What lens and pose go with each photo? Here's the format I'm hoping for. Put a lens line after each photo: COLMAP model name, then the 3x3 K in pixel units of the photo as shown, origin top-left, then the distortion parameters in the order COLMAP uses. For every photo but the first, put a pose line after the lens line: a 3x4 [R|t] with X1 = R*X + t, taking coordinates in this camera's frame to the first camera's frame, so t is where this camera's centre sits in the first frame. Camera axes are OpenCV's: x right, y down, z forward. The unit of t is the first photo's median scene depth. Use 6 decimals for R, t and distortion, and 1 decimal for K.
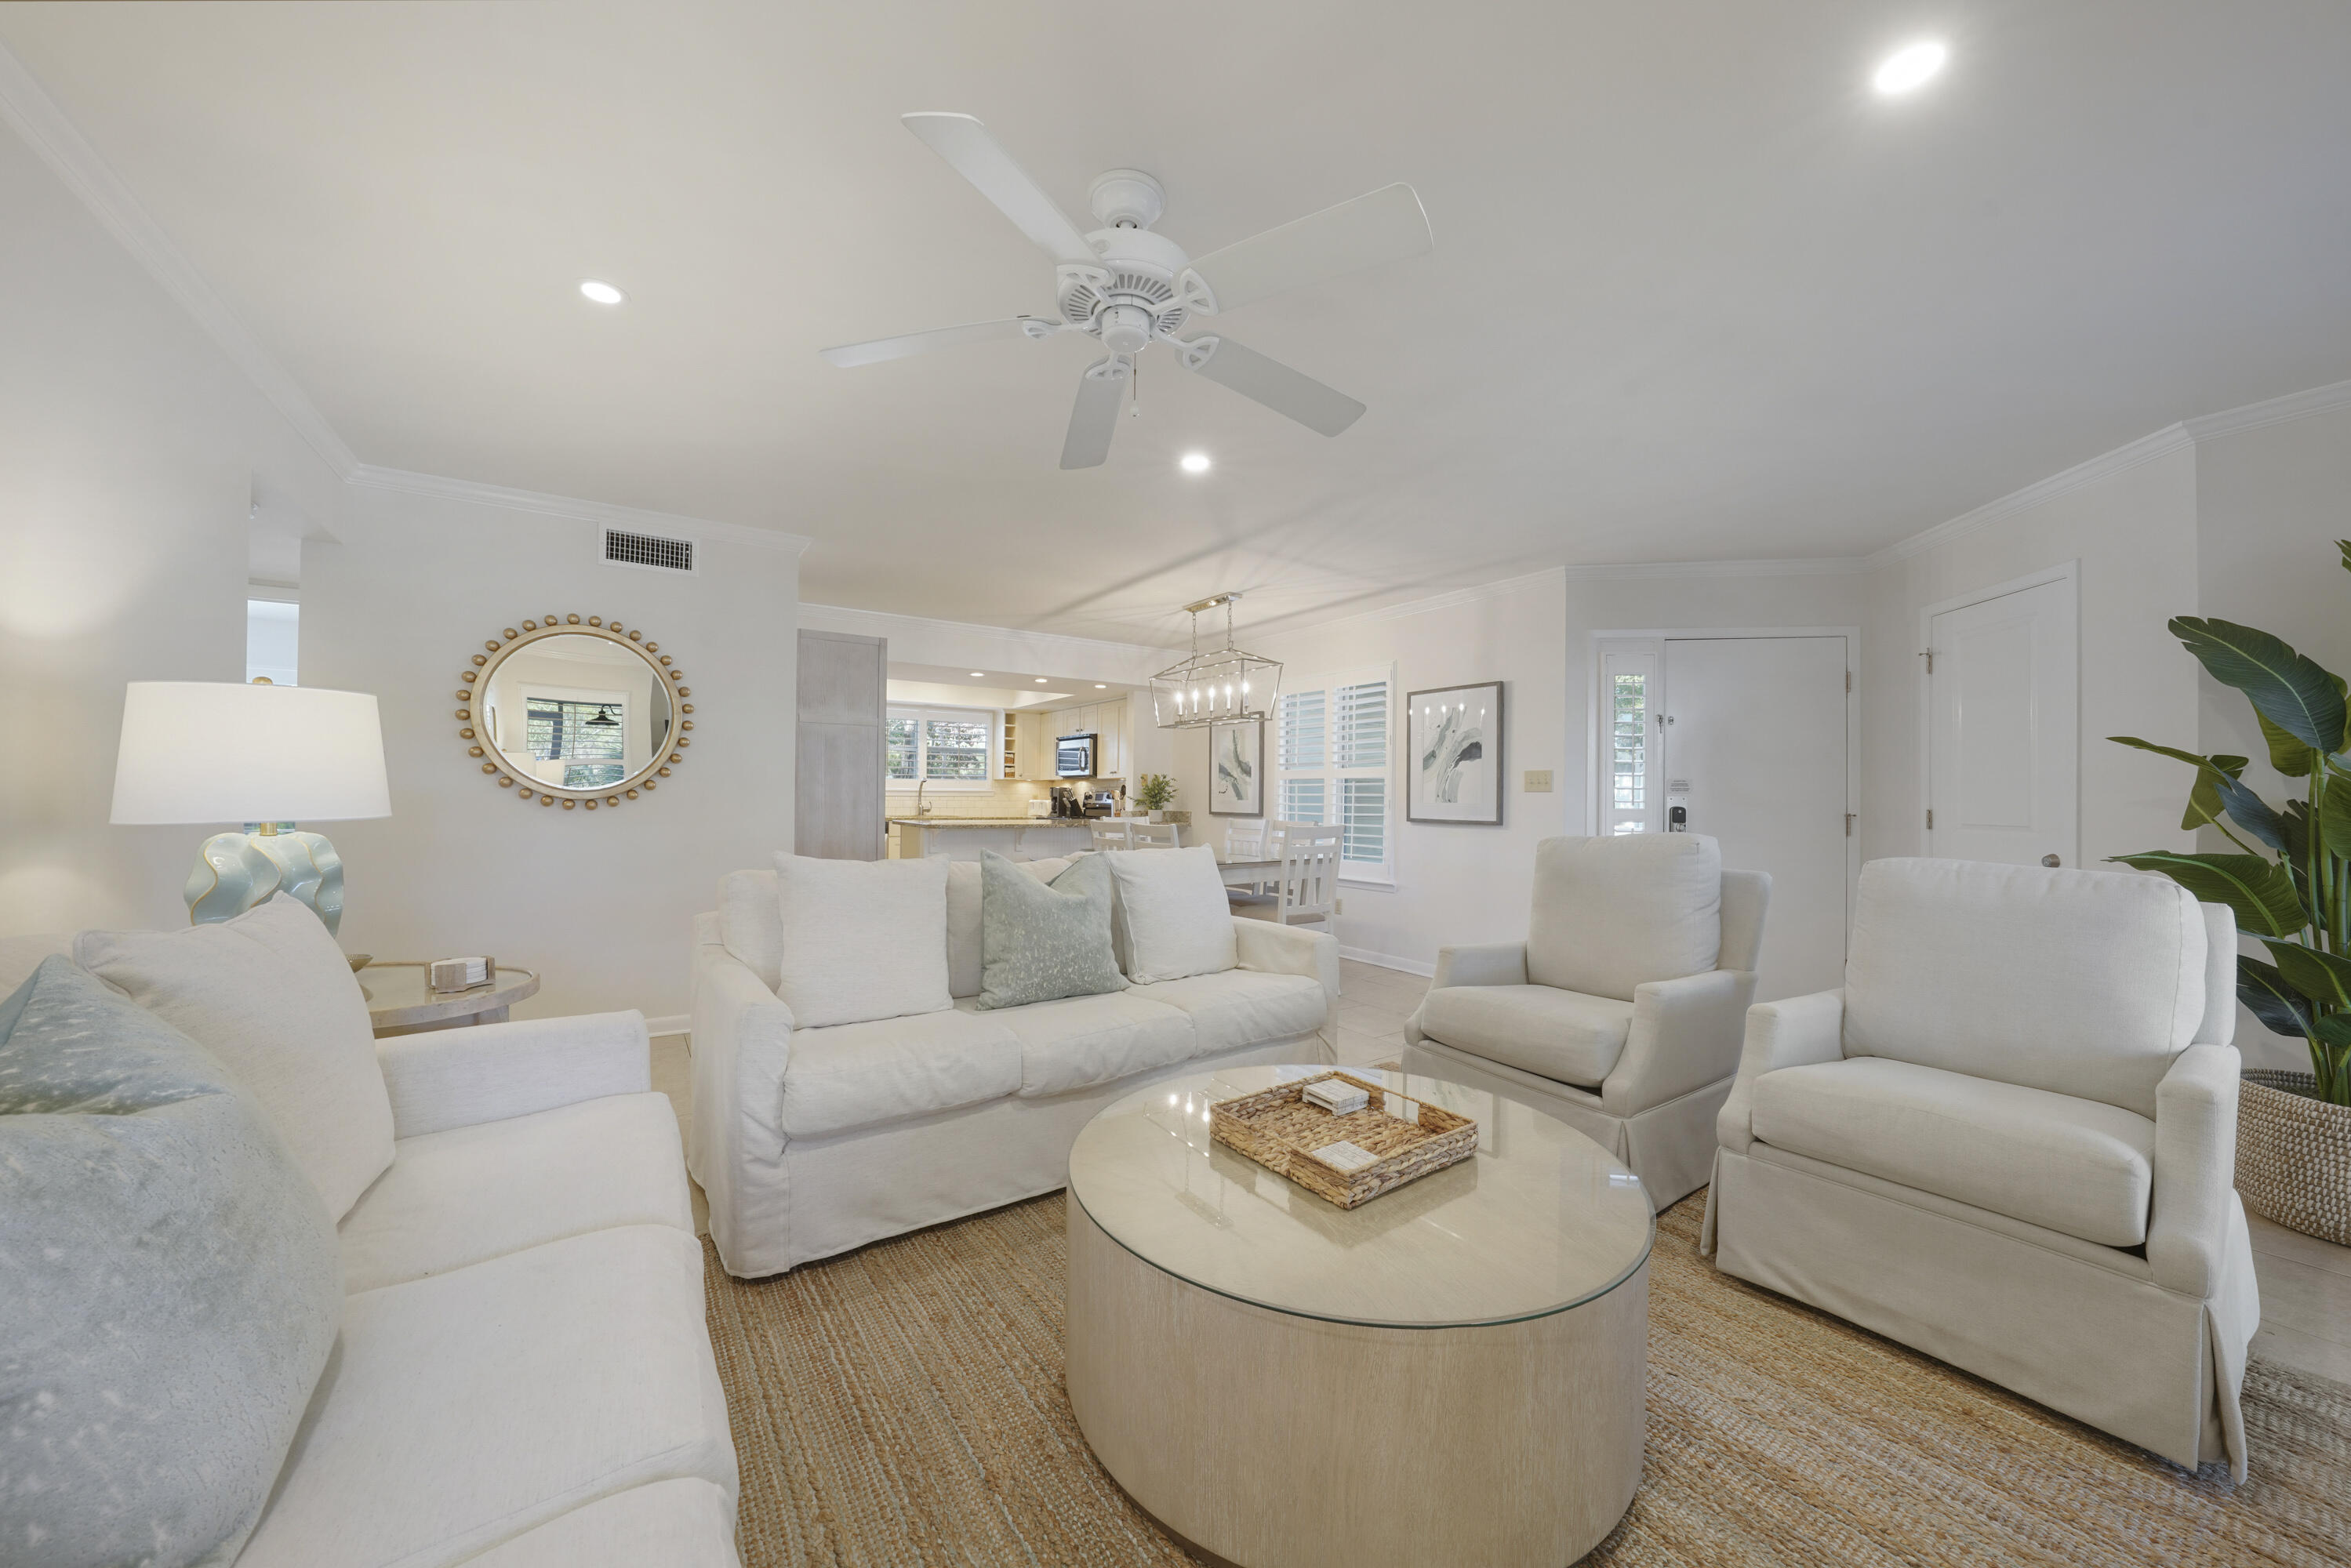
lens RADIAL K [[810.3, 0, 1155.6], [0, 810.3, 793.4], [0, 0, 1]] dist [-0.013317, 0.000439]
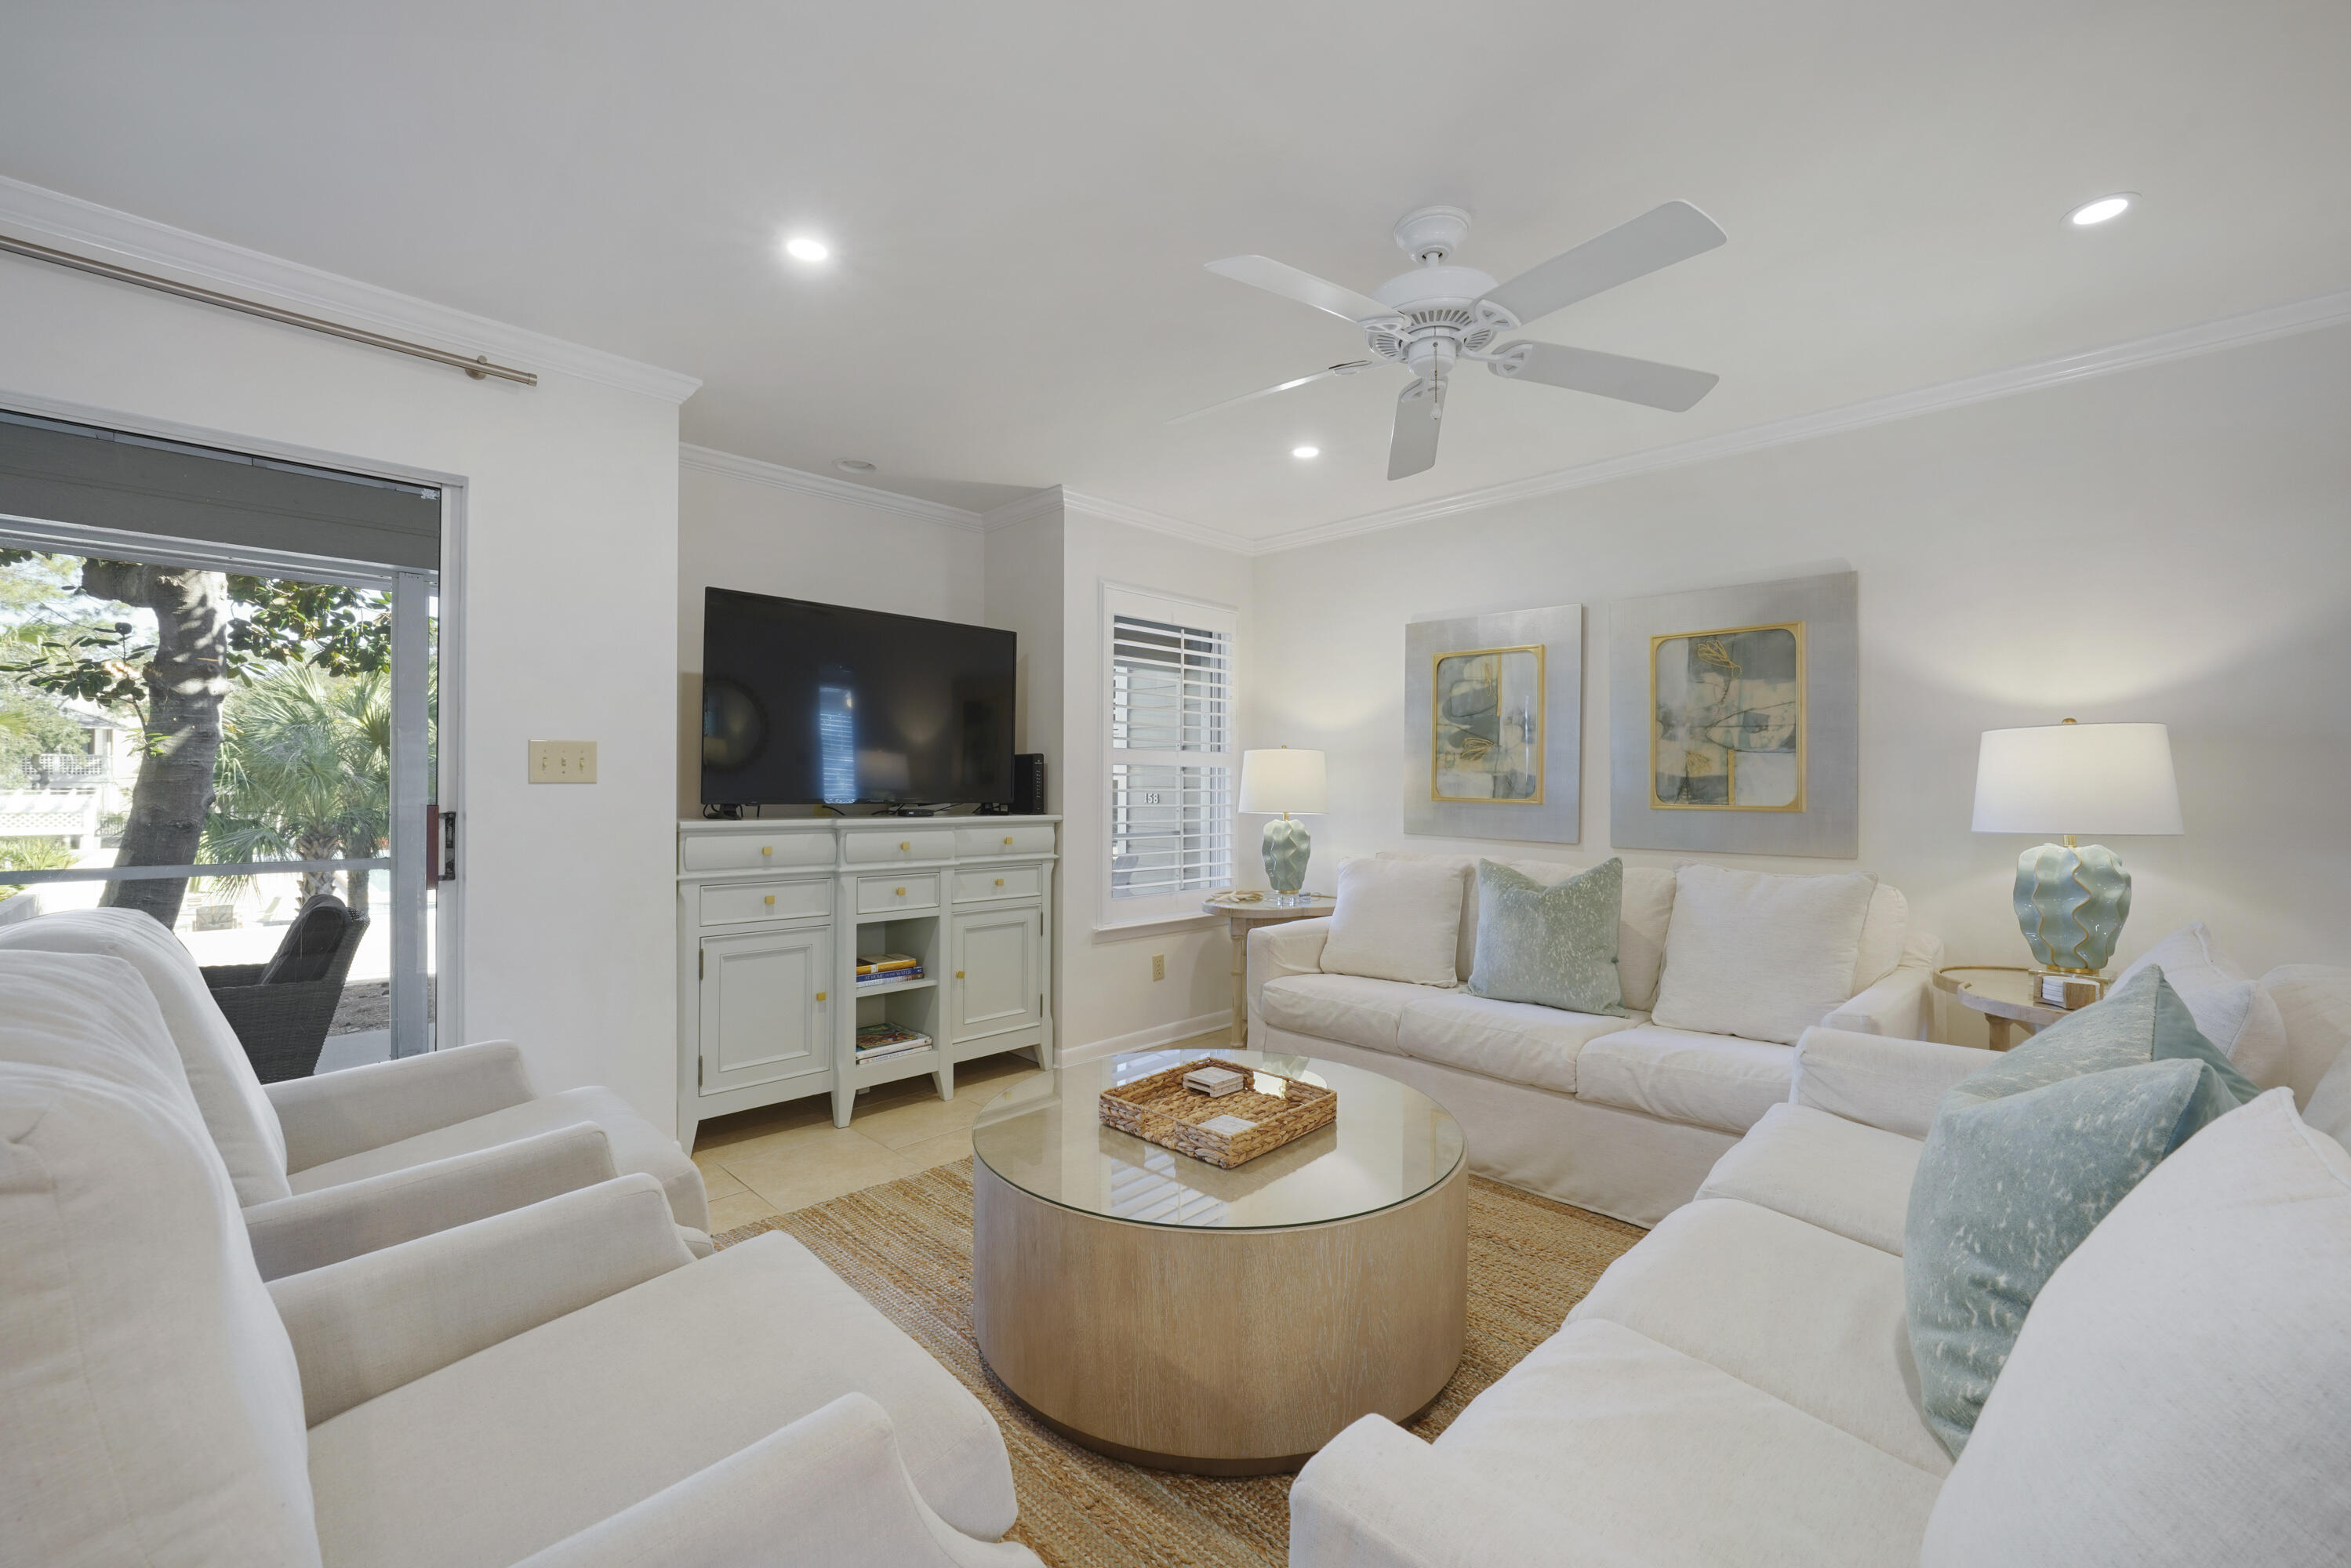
lens RADIAL K [[961.2, 0, 1169.7], [0, 961.2, 780.5], [0, 0, 1]] dist [-0.014720, -0.001273]
pose [[-0.978583, -0.013662, -0.205397, 0.211581], [-0.011898, 0.999881, -0.009821, -0.006778], [0.205507, -0.007167, -0.978629, 0.824880]]
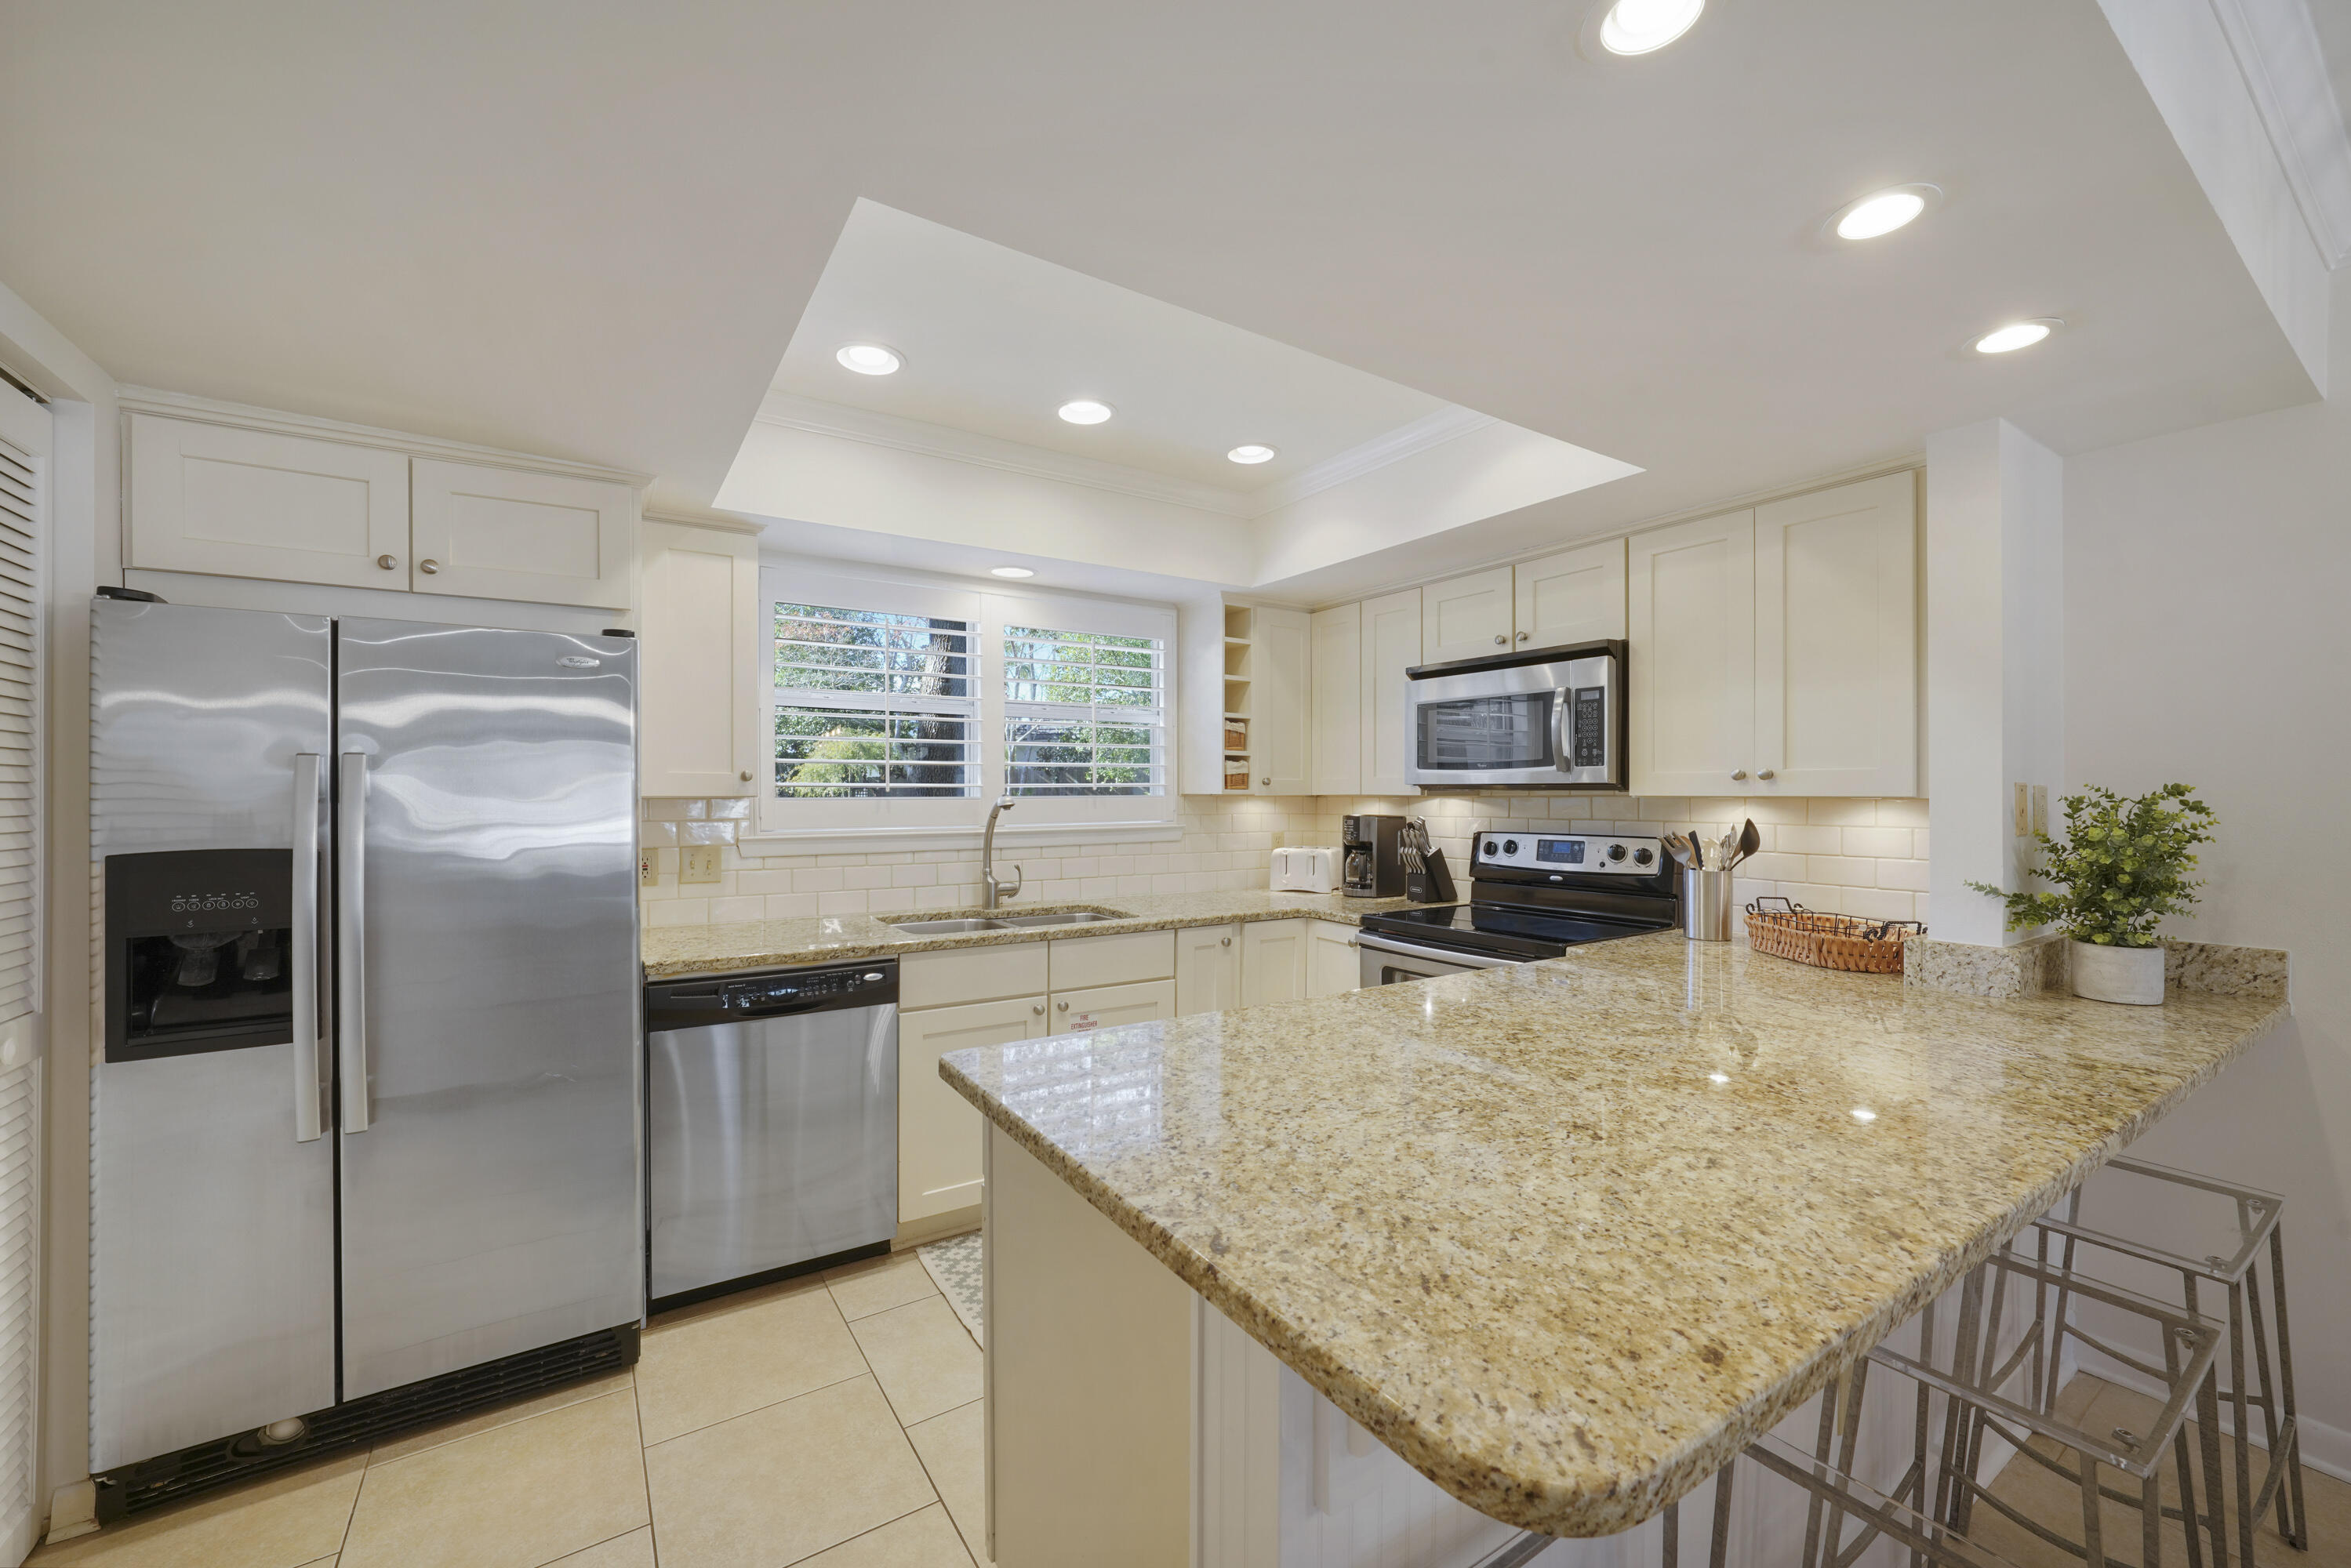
lens RADIAL K [[900.1, 0, 1177.2], [0, 900.1, 788.8], [0, 0, 1]] dist [-0.010067, 0.000176]
pose [[0.999956, -0.008675, -0.003585, -0.425054], [0.008683, 0.999960, 0.002290, -0.043117], [0.003565, -0.002321, 0.999991, 1.271406]]
